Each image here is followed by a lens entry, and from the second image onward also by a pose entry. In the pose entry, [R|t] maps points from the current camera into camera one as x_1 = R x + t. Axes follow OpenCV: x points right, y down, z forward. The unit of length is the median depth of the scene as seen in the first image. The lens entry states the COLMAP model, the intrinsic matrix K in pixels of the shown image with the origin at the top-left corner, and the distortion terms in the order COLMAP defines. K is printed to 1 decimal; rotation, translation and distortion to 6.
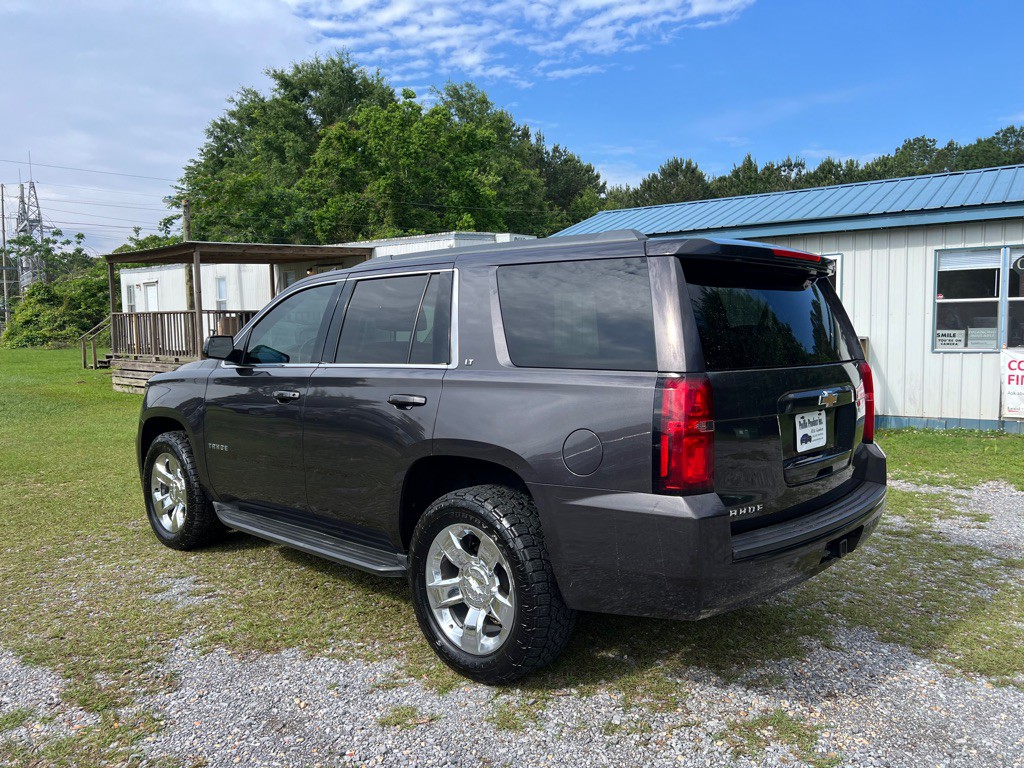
lens RADIAL K [[778.7, 0, 516.0], [0, 778.7, 379.4], [0, 0, 1]] dist [0.074801, -0.088546]
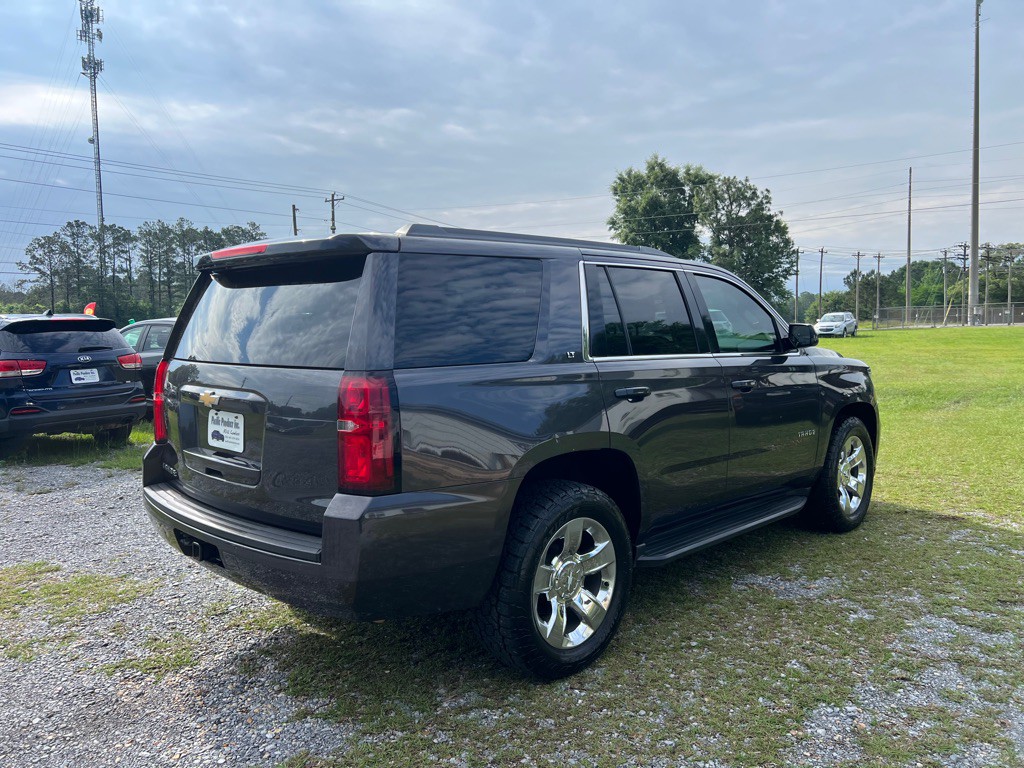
lens RADIAL K [[778.7, 0, 516.0], [0, 778.7, 379.4], [0, 0, 1]] dist [0.074801, -0.088546]
pose [[-0.039445, 0.081916, -0.995858, 0.211324], [-0.050534, 0.995195, 0.083863, -0.015602], [0.997943, 0.053632, -0.035116, 0.221299]]
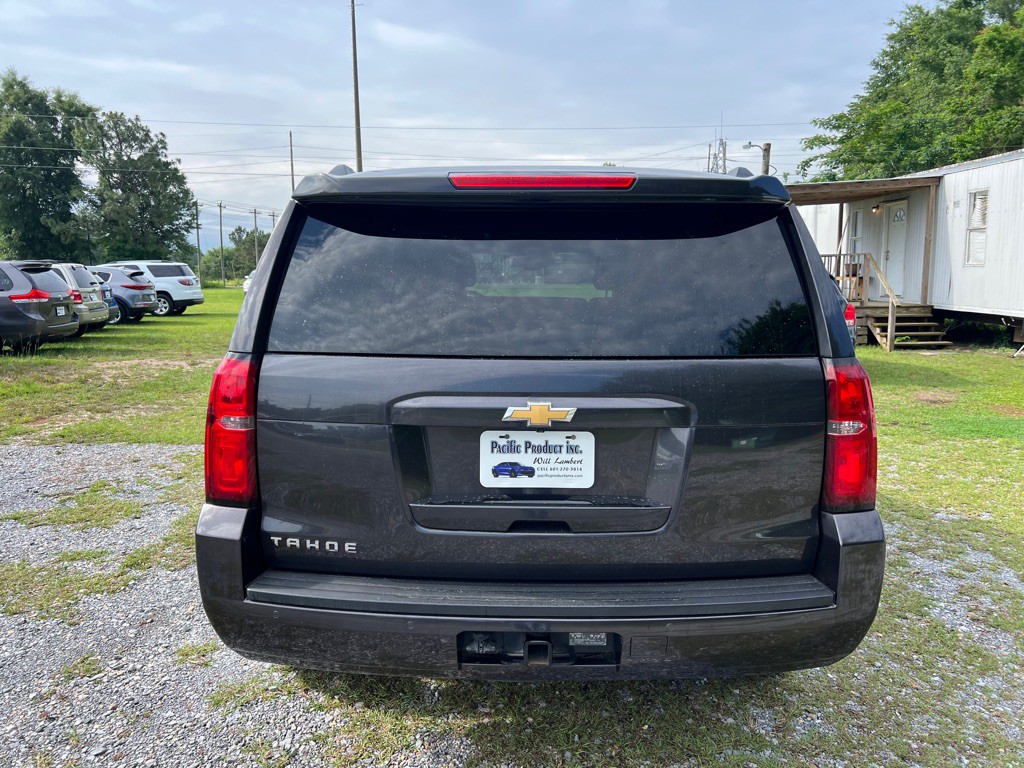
lens RADIAL K [[778.7, 0, 516.0], [0, 778.7, 379.4], [0, 0, 1]] dist [0.074801, -0.088546]
pose [[0.674292, 0.108499, -0.730451, 0.130438], [-0.055693, 0.993802, 0.096205, -0.009482], [0.736362, -0.024189, 0.676155, 0.089276]]
